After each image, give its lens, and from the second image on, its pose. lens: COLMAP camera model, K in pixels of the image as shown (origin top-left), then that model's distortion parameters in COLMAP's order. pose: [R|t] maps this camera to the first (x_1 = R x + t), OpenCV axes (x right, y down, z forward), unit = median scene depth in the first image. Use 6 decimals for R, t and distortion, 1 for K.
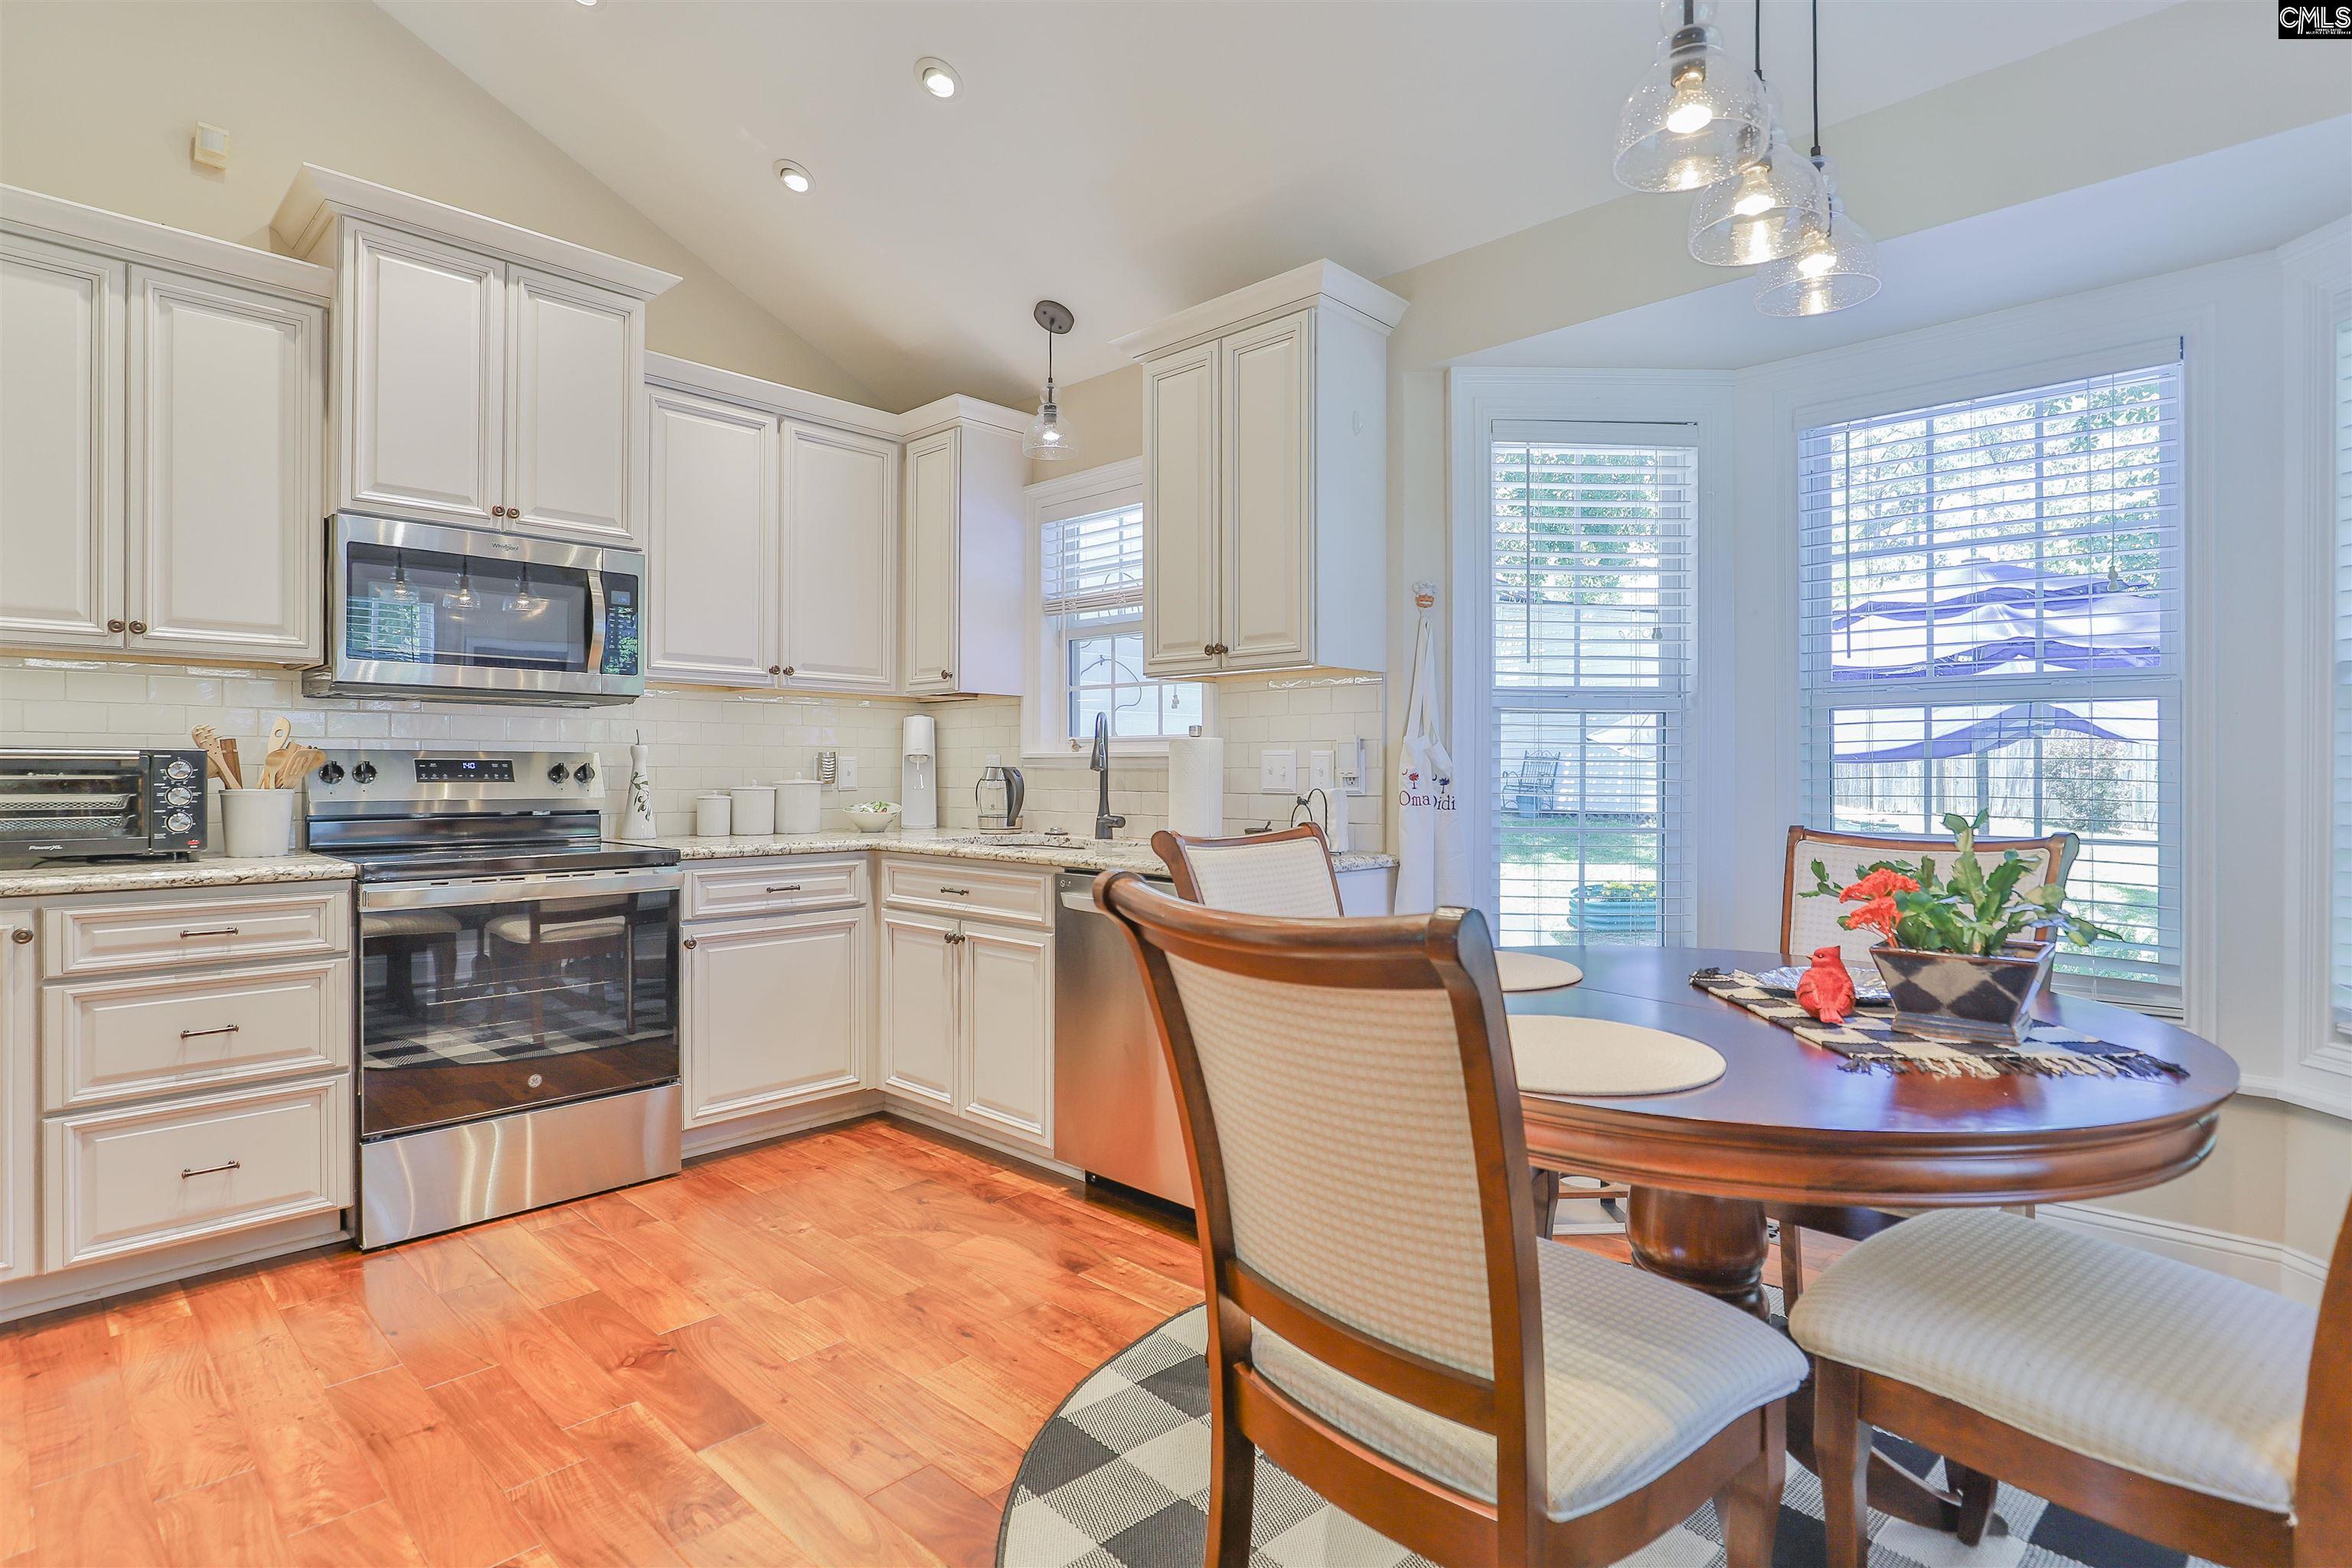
lens RADIAL K [[1125.5, 0, 1058.4], [0, 1125.5, 771.9], [0, 0, 1]] dist [-0.012754, 0.001450]
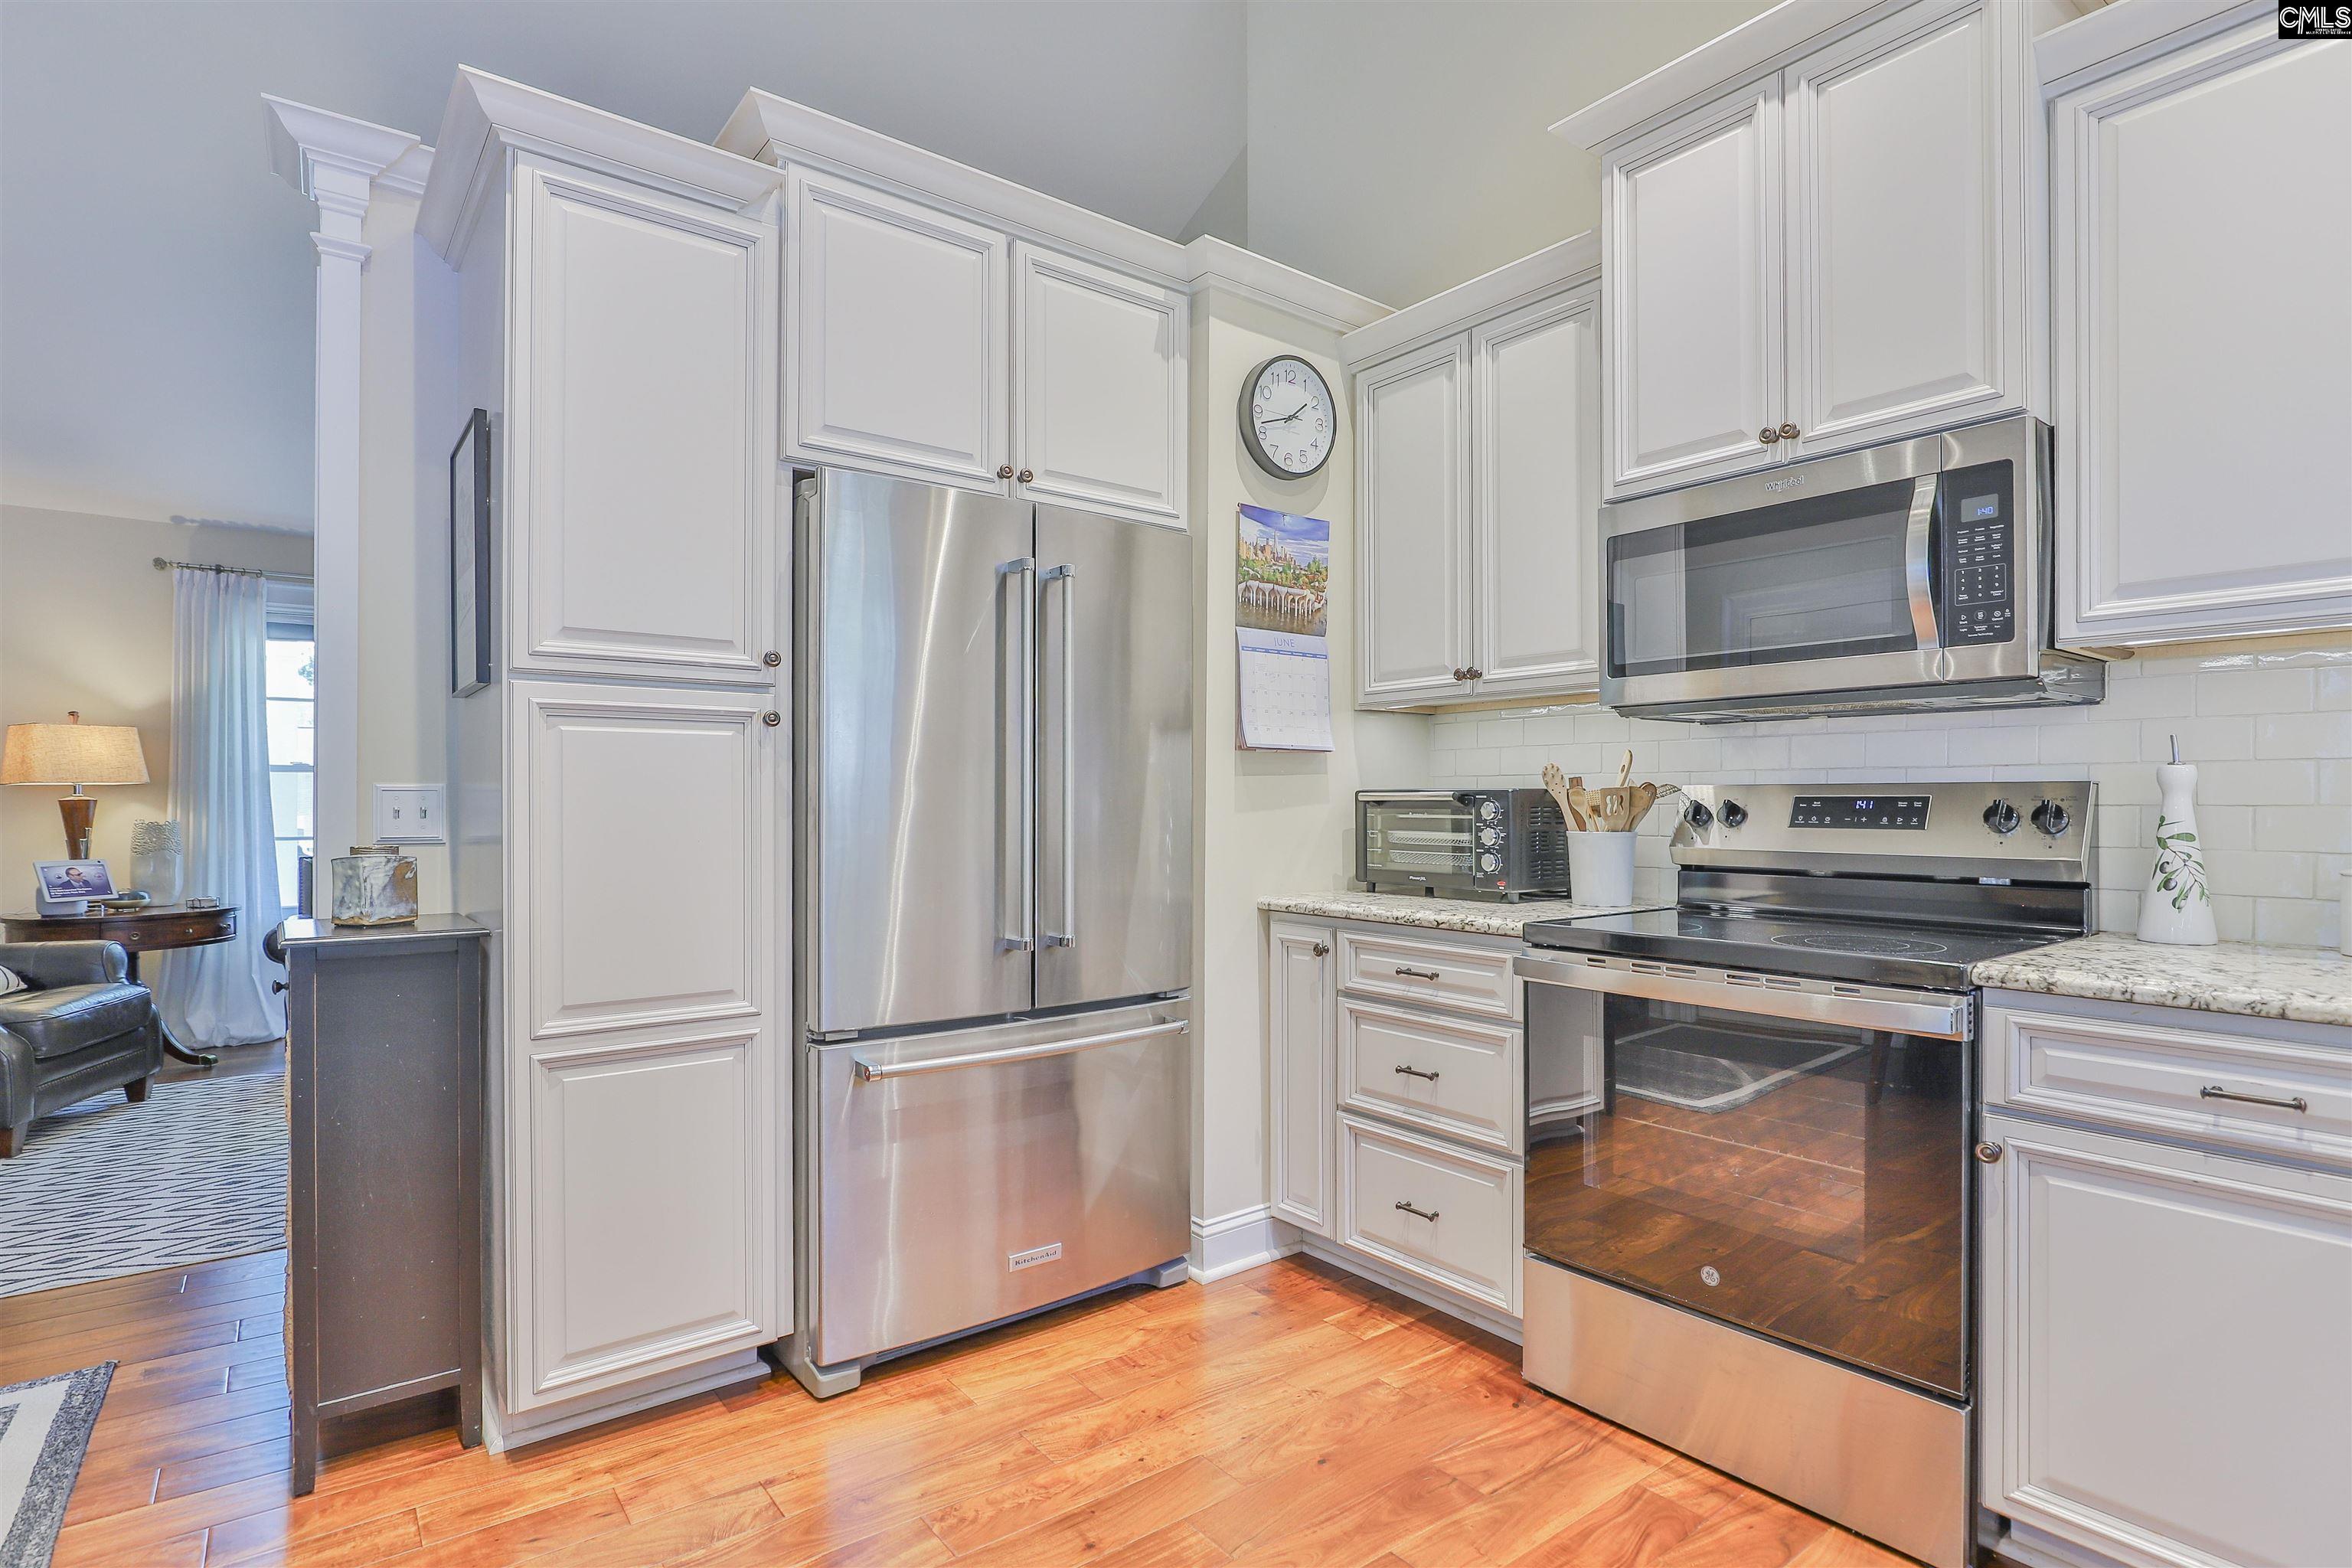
lens RADIAL K [[1114.0, 0, 1168.3], [0, 1114.0, 805.3], [0, 0, 1]] dist [-0.016580, -0.000002]
pose [[-0.043636, 0.000276, -0.999047, 0.192779], [-0.001040, 0.999999, 0.000322, -0.005340], [0.999047, 0.001053, -0.043635, 0.653443]]
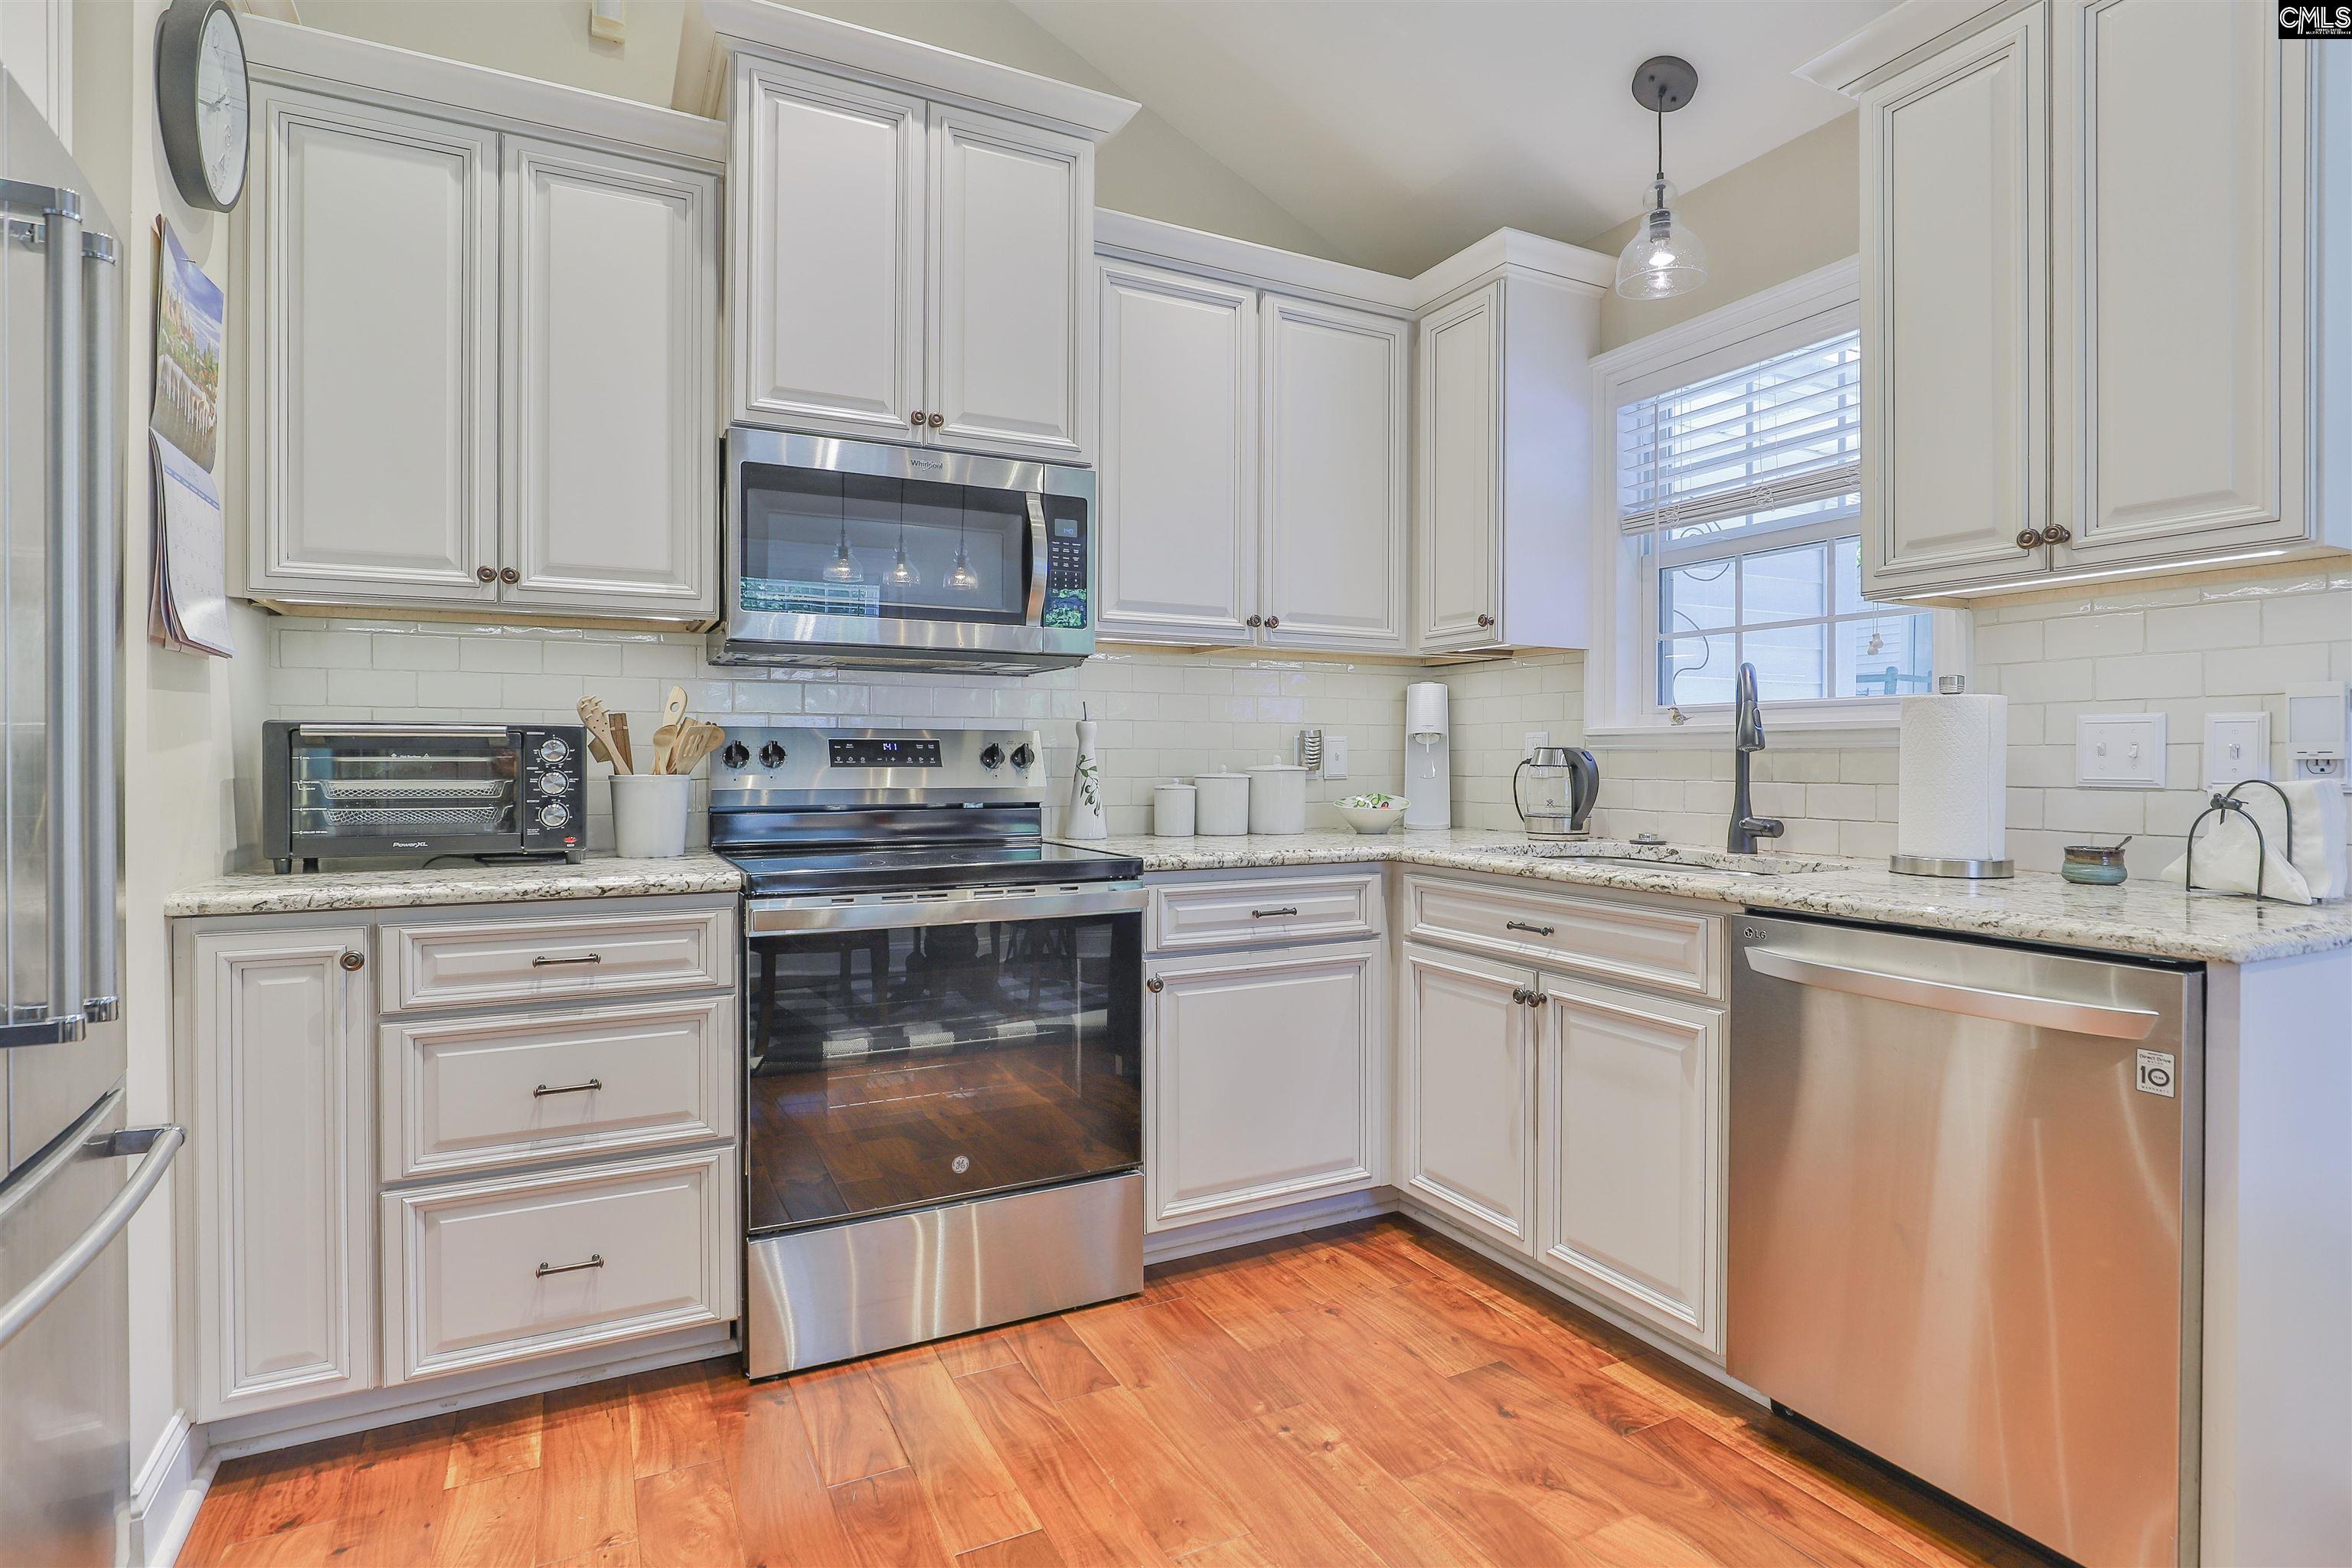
lens RADIAL K [[1123.1, 0, 1168.4], [0, 1123.1, 768.2], [0, 0, 1]] dist [-0.014351, 0.001112]
pose [[0.963379, 0.001843, -0.268138, -0.122530], [-0.000030, 0.999977, 0.006767, 0.004878], [0.268144, -0.006512, 0.963357, 0.293662]]
